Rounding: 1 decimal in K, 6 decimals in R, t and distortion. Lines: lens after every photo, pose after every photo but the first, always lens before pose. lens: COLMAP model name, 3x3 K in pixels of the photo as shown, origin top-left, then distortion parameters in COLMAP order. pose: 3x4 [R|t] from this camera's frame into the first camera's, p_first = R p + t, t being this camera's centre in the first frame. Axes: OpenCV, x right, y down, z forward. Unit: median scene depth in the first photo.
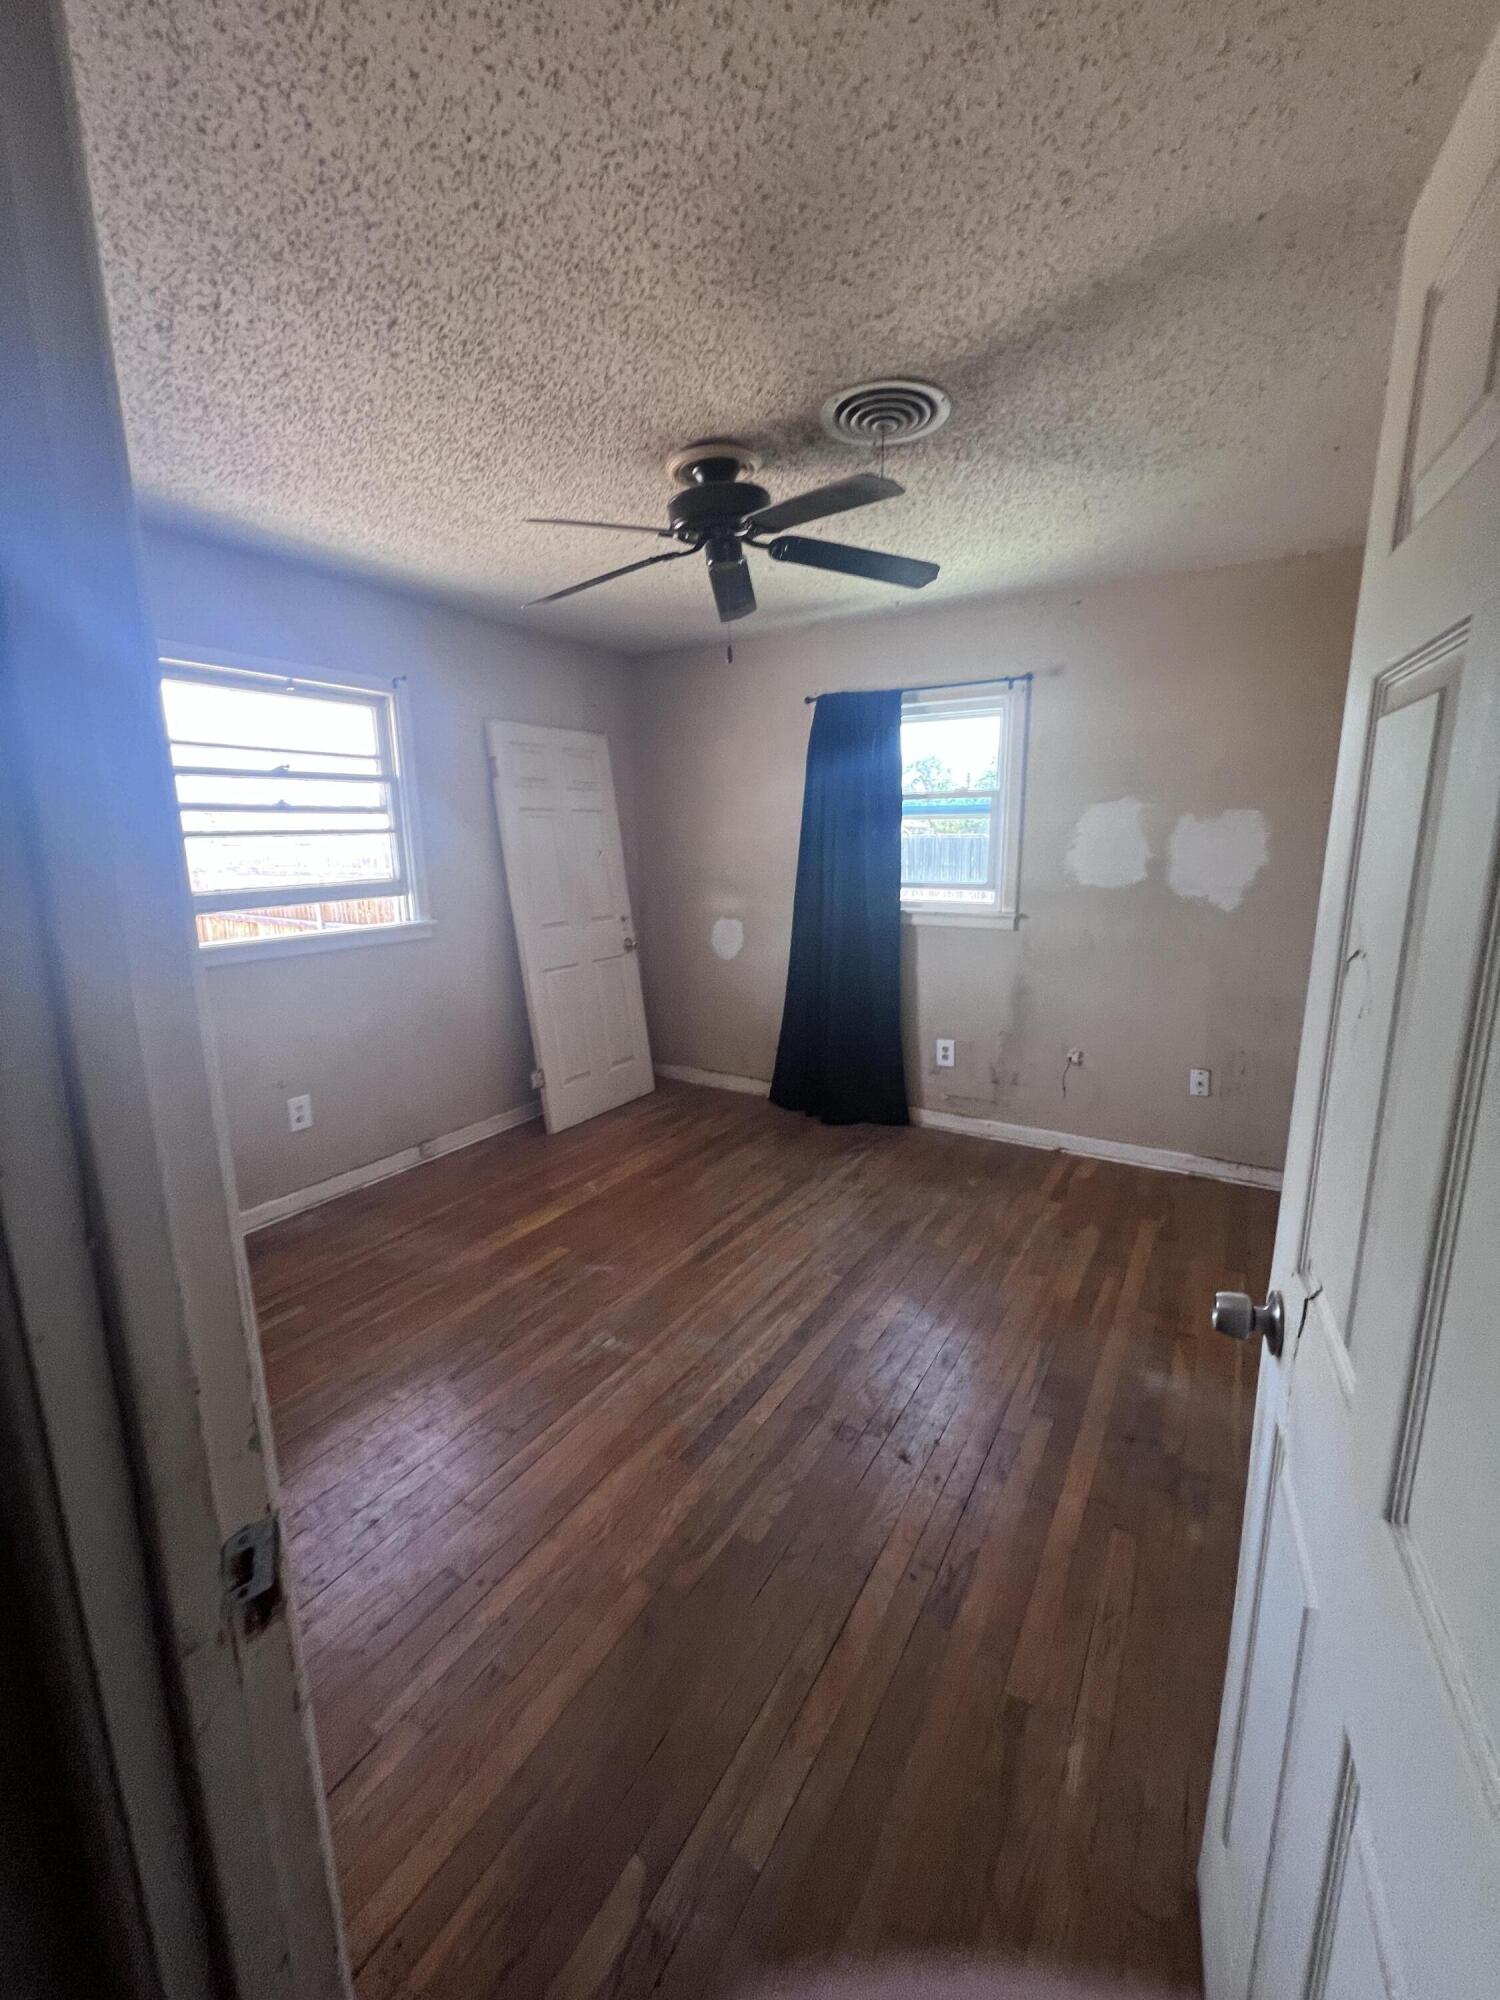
lens RADIAL K [[805.9, 0, 749.1], [0, 805.9, 993.0], [0, 0, 1]] dist [-0.000444, 0.000063]
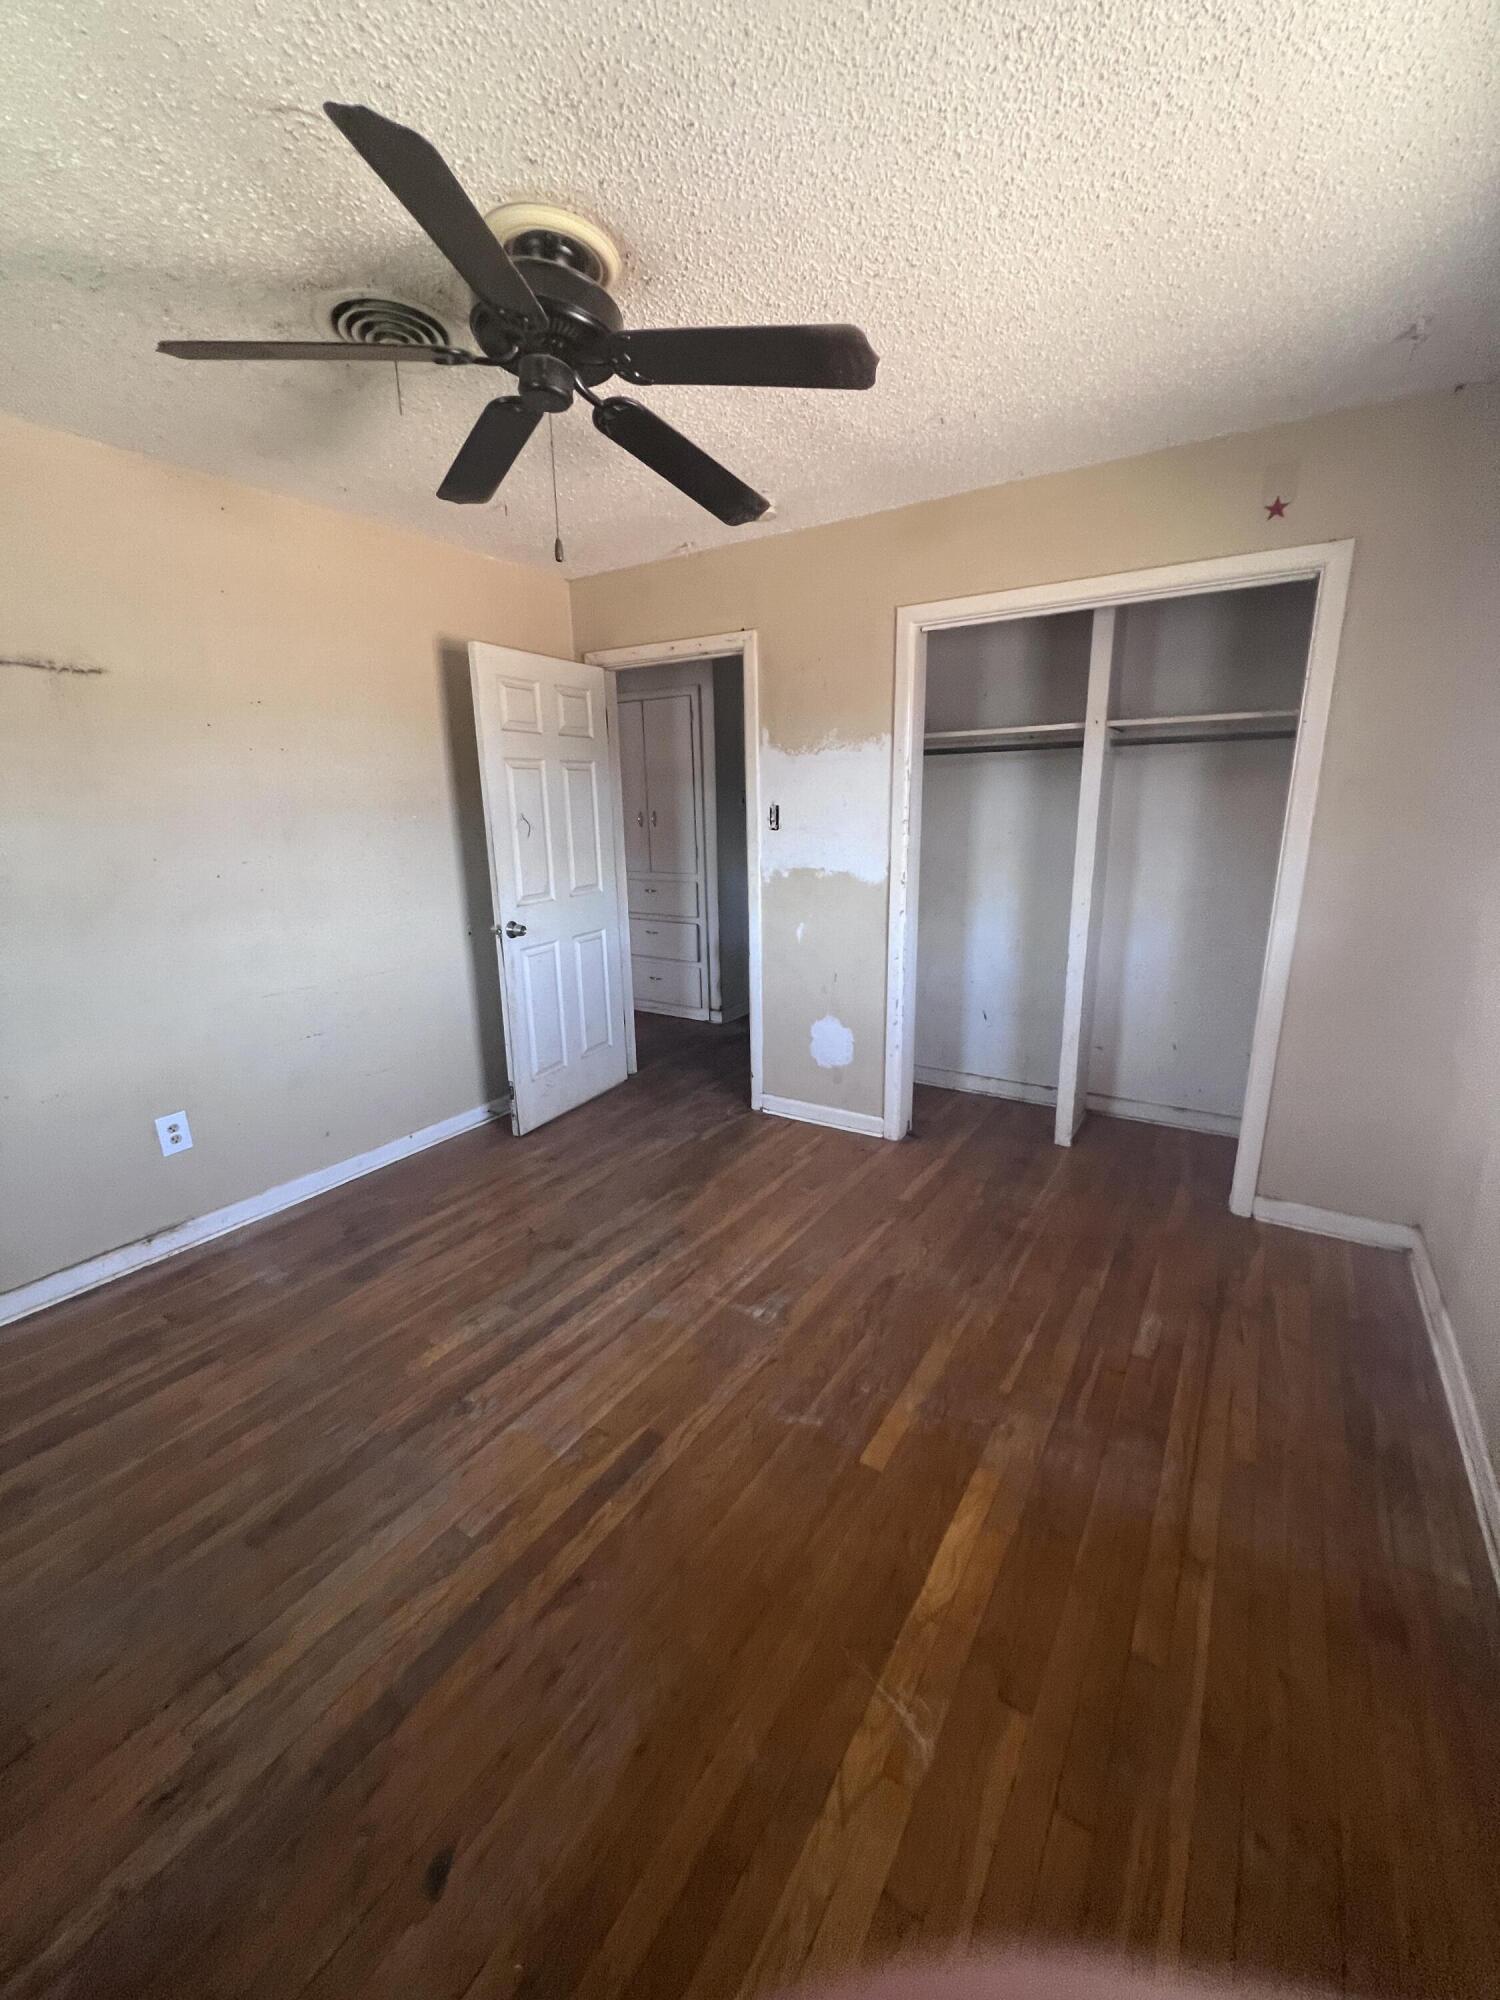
lens RADIAL K [[805.9, 0, 750.3], [0, 805.9, 997.4], [0, 0, 1]] dist [-0.000444, 0.000063]
pose [[-0.999529, 0.020871, 0.022486, -0.180050], [0.028524, 0.902069, 0.430648, -0.306488], [-0.011296, 0.431086, -0.902240, 1.594418]]
